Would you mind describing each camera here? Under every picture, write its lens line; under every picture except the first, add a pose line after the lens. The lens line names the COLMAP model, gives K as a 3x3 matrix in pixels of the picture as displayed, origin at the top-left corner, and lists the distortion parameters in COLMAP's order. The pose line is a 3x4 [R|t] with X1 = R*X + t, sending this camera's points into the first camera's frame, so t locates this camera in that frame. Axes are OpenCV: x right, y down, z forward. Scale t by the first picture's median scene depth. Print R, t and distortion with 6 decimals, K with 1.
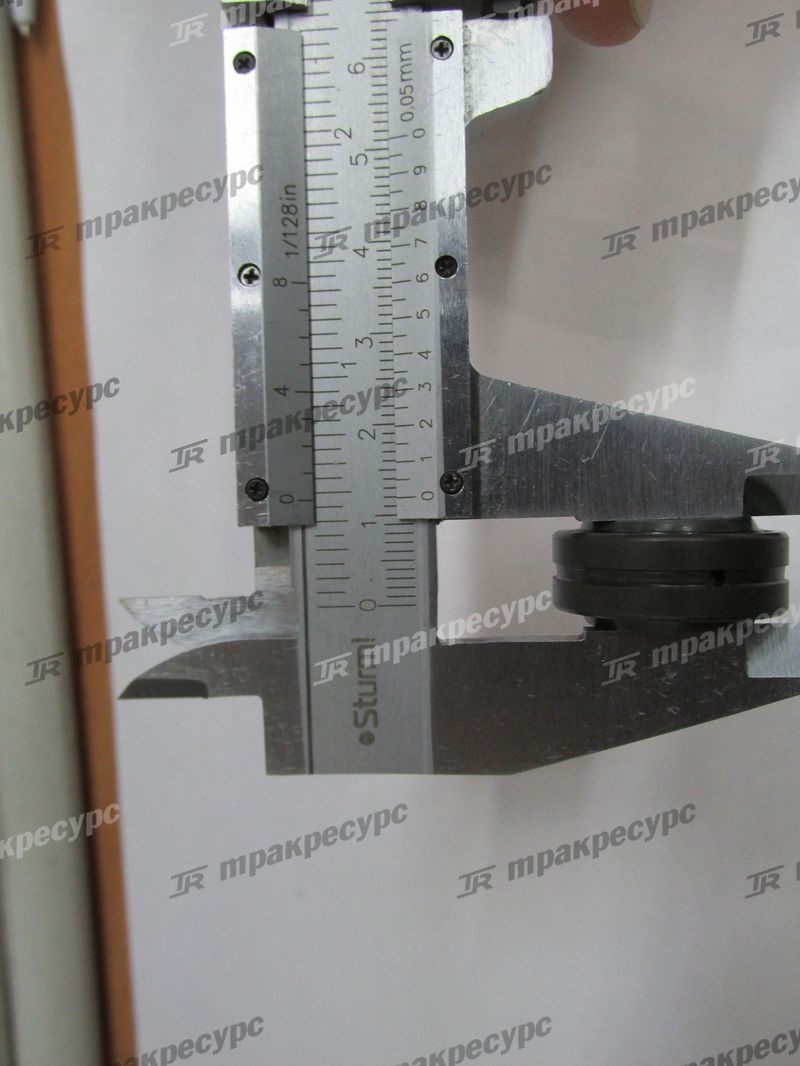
lens RADIAL K [[803.0, 0, 394.9], [0, 803.0, 509.1], [0, 0, 1]] dist [-0.018653, -0.000631]
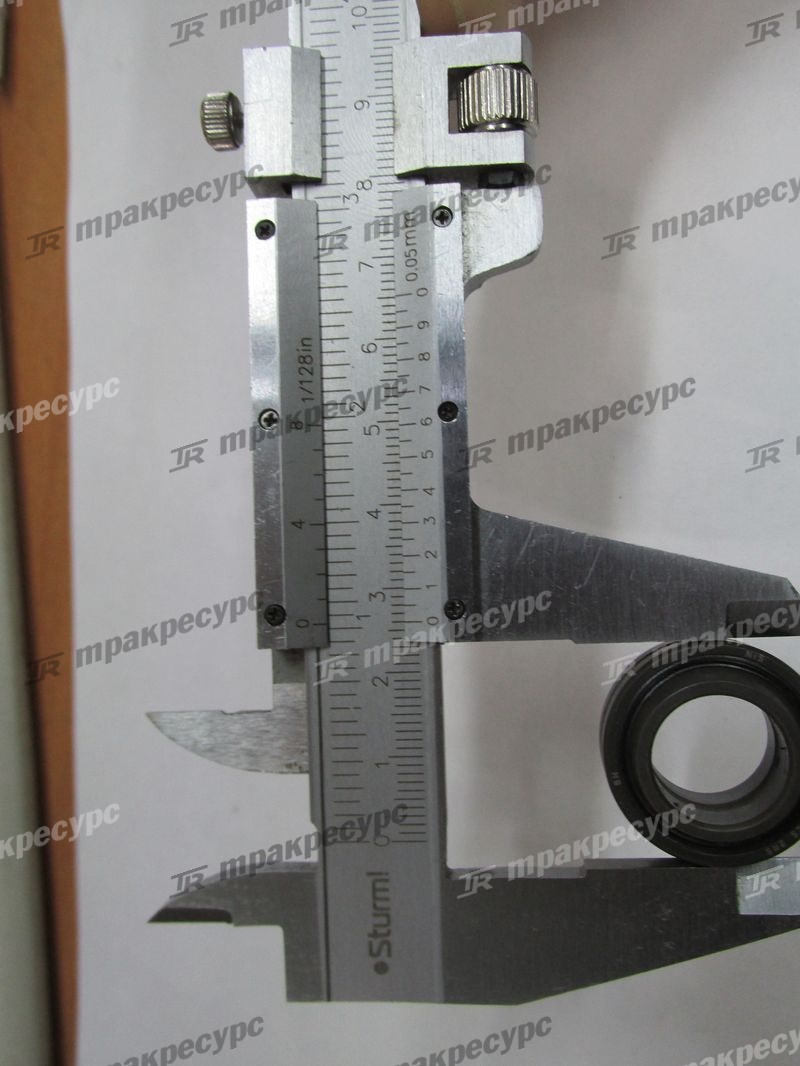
lens RADIAL K [[741.2, 0, 394.5], [0, 741.2, 505.9], [0, 0, 1]] dist [-0.010615, 0.002211]
pose [[0.999963, -0.005275, -0.006762, -0.003180], [0.004887, 0.998404, -0.056271, -0.116178], [0.007048, 0.056236, 0.998393, -0.005861]]
